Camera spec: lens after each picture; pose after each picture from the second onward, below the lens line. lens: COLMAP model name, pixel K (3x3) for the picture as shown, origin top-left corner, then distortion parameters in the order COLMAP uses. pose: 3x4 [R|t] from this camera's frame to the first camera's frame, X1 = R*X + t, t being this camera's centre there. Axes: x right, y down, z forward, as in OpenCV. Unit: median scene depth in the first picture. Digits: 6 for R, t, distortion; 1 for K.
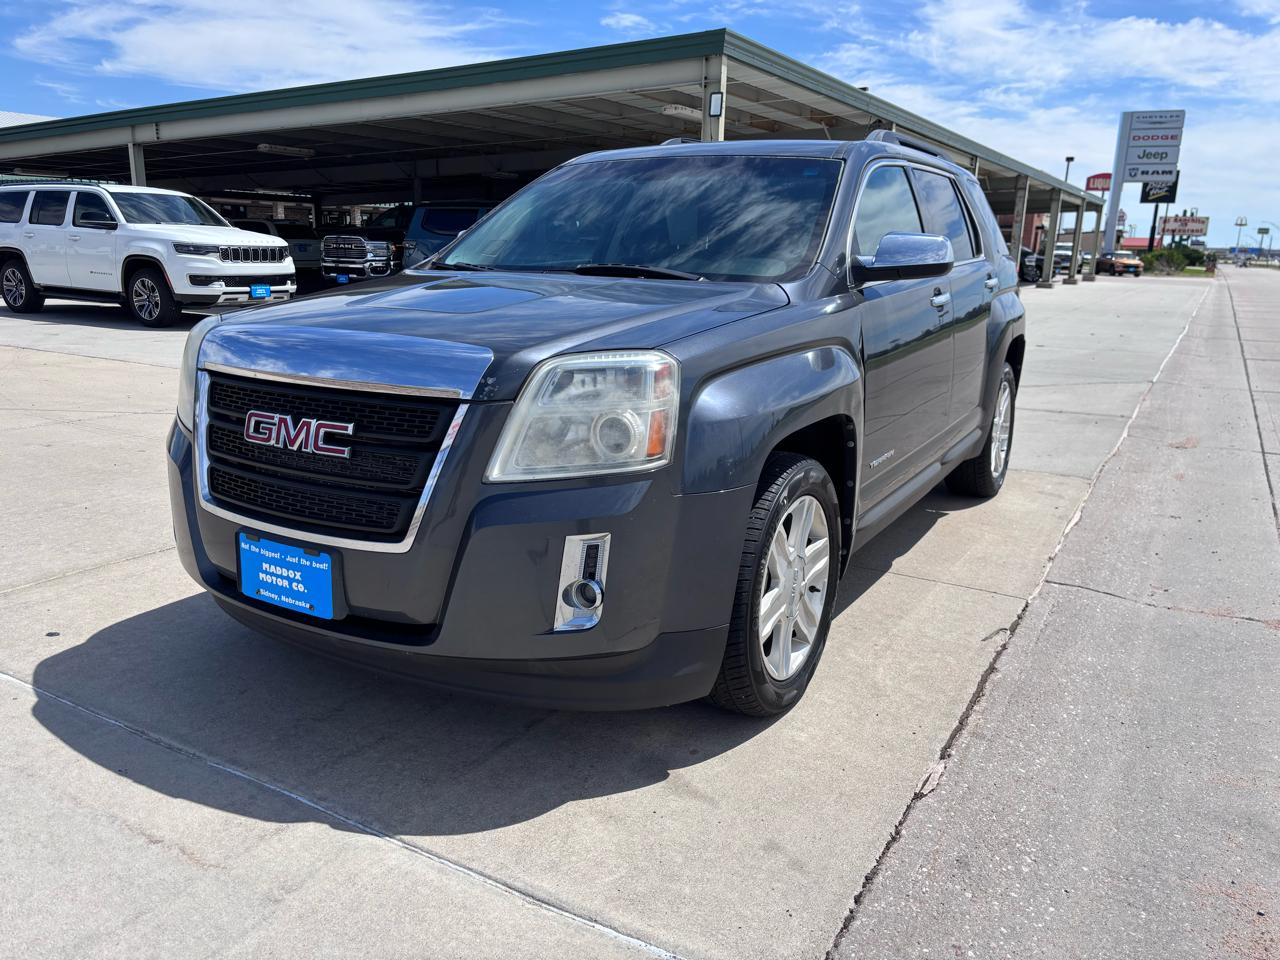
lens RADIAL K [[949.5, 0, 633.5], [0, 949.5, 488.9], [0, 0, 1]] dist [0.061036, -0.071301]
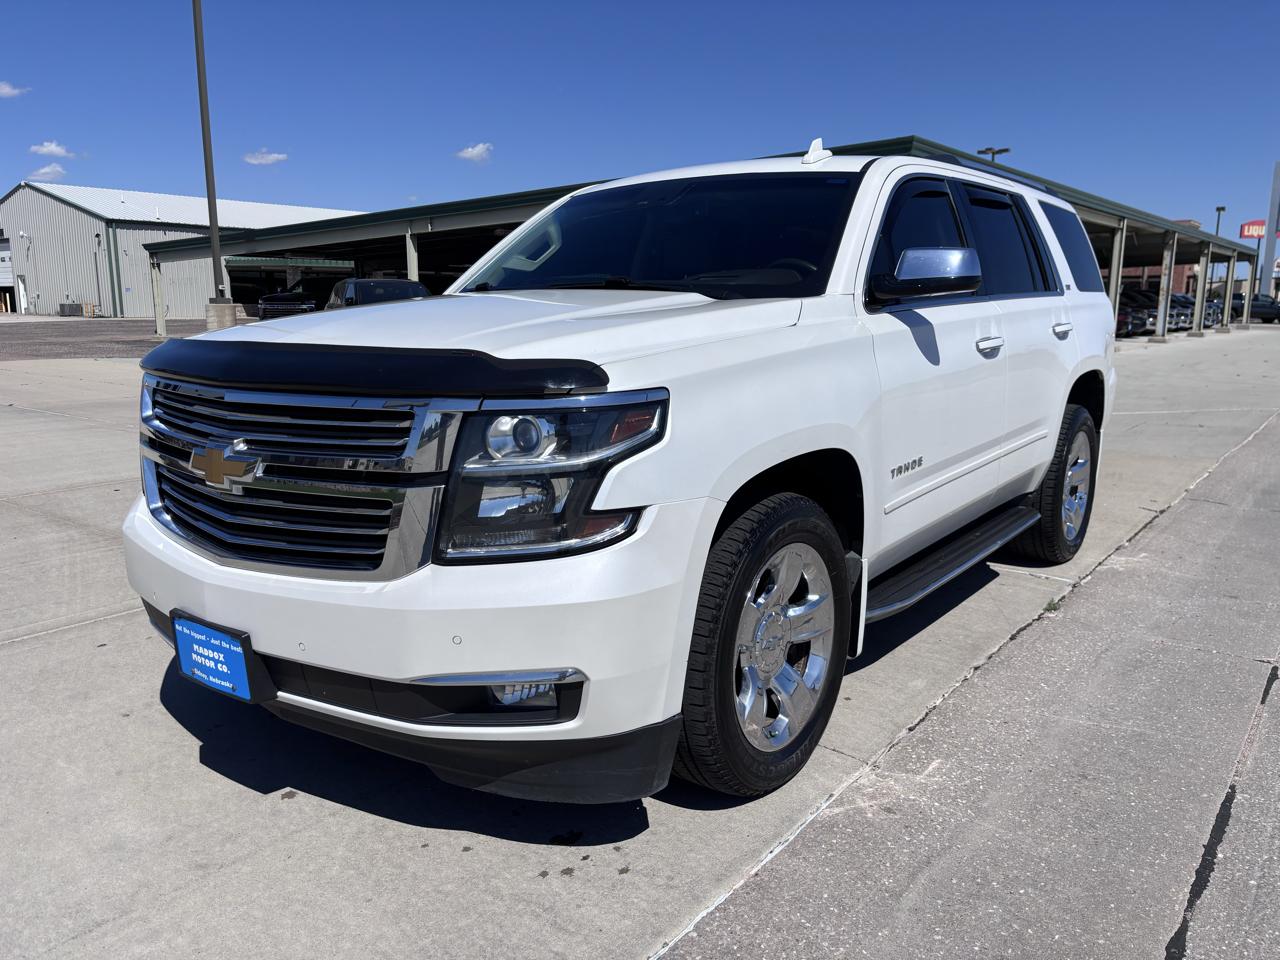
lens RADIAL K [[949.5, 0, 634.5], [0, 949.5, 487.3], [0, 0, 1]] dist [0.061036, -0.071301]
pose [[0.991655, 0.005201, -0.128814, -0.056877], [-0.012819, 0.998212, -0.058380, 0.032907], [0.128280, 0.059544, 0.989949, -0.146869]]
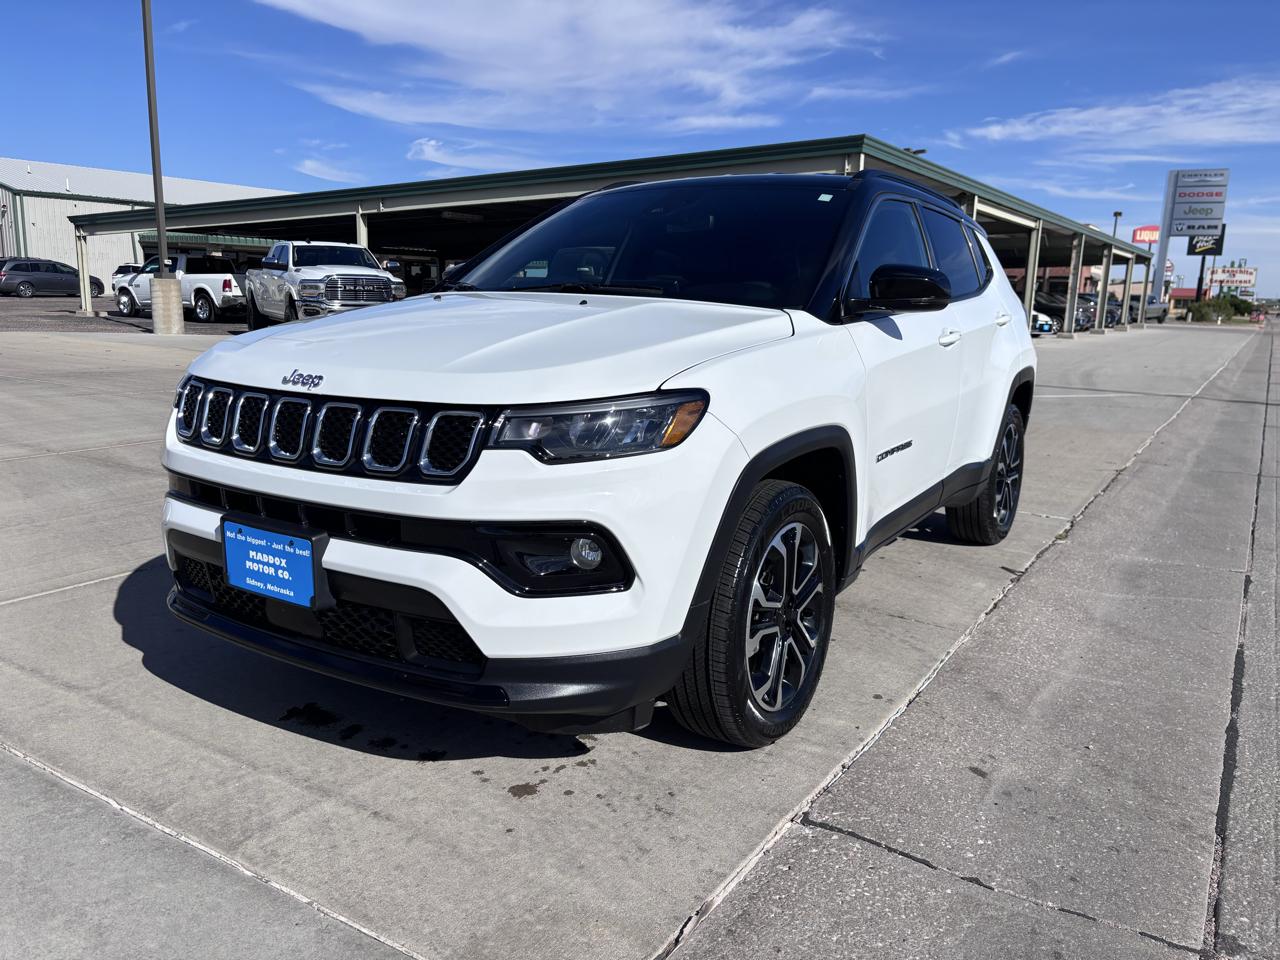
lens RADIAL K [[949.5, 0, 629.6], [0, 949.5, 493.5], [0, 0, 1]] dist [0.061036, -0.071301]
pose [[0.998980, 0.012103, -0.043494, -0.091831], [-0.013985, 0.998967, -0.043234, 0.045642], [0.042926, 0.043798, 0.998118, -0.179172]]
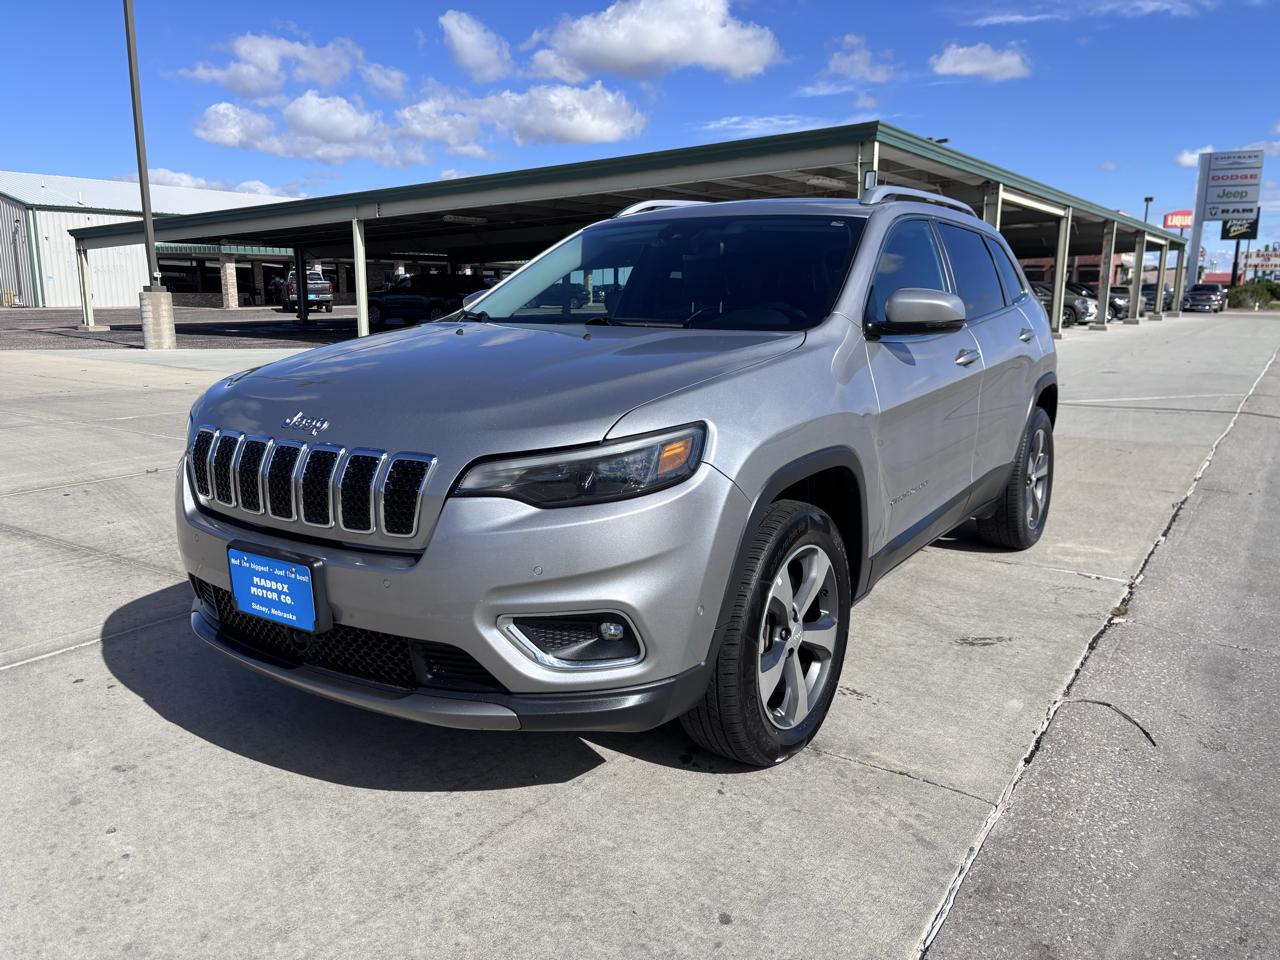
lens RADIAL K [[949.5, 0, 632.5], [0, 949.5, 483.6], [0, 0, 1]] dist [0.061036, -0.071301]
pose [[0.997551, -0.006795, -0.069619, -0.076597], [0.003220, 0.998676, -0.051335, 0.029669], [0.069876, 0.050986, 0.996252, -0.131783]]
